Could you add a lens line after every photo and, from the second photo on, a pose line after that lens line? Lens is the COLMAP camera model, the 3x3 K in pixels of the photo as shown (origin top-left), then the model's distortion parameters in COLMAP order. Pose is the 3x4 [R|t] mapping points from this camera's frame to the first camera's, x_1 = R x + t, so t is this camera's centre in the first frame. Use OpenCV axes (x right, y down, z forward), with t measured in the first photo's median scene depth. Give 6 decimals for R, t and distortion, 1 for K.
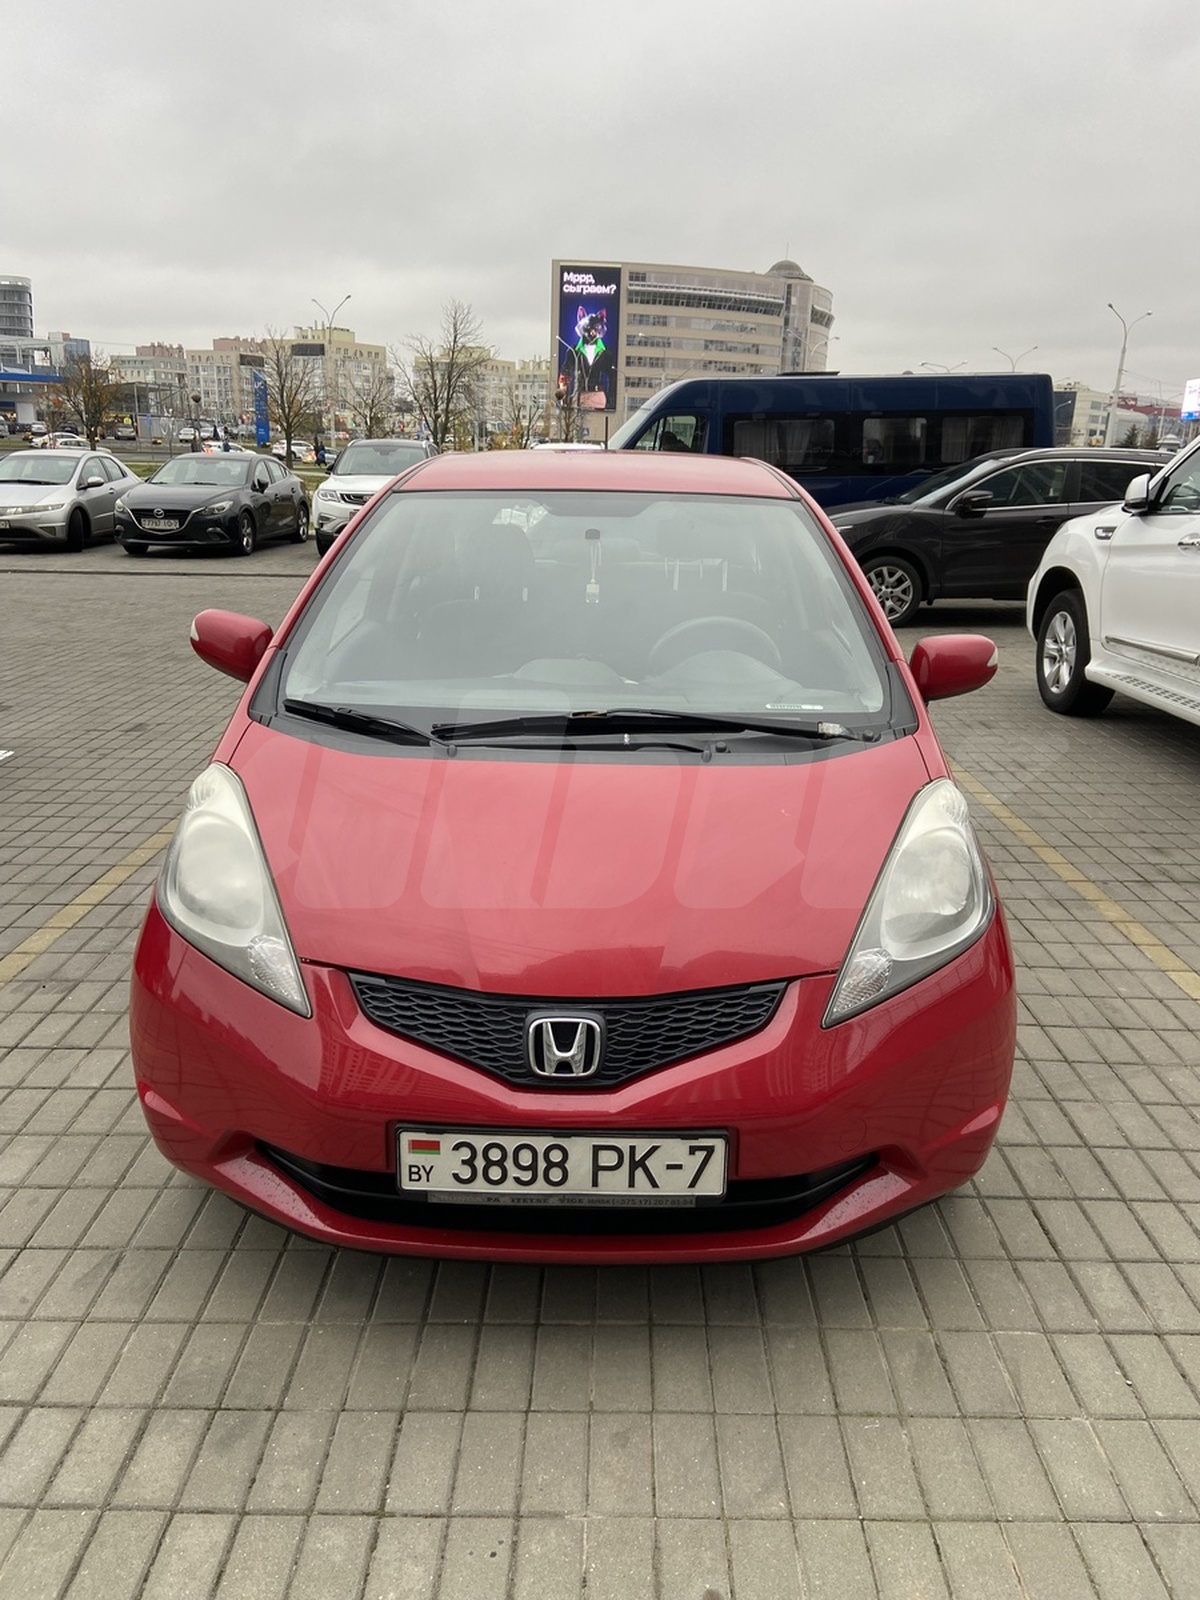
lens RADIAL K [[1199.8, 0, 600.0], [0, 1199.8, 800.0], [0, 0, 1]] dist [0.007465, 0.002087]
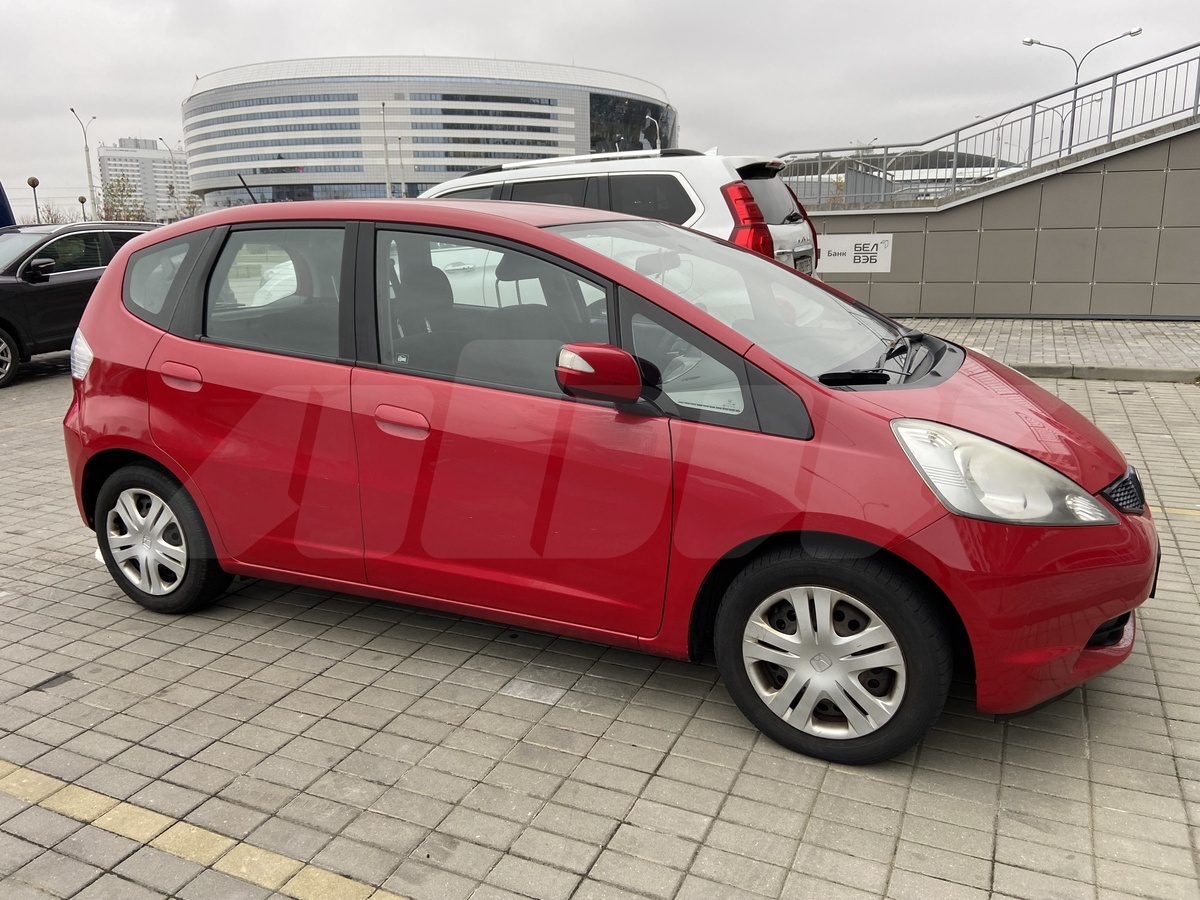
lens RADIAL K [[899.8, 0, 600.0], [0, 899.8, 450.0], [0, 0, 1]] dist [0.007465, 0.002087]
pose [[0.411254, -0.232771, 0.881299, -0.896955], [0.274238, 0.953646, 0.123907, -0.146260], [-0.869289, 0.190729, 0.456025, 0.591614]]
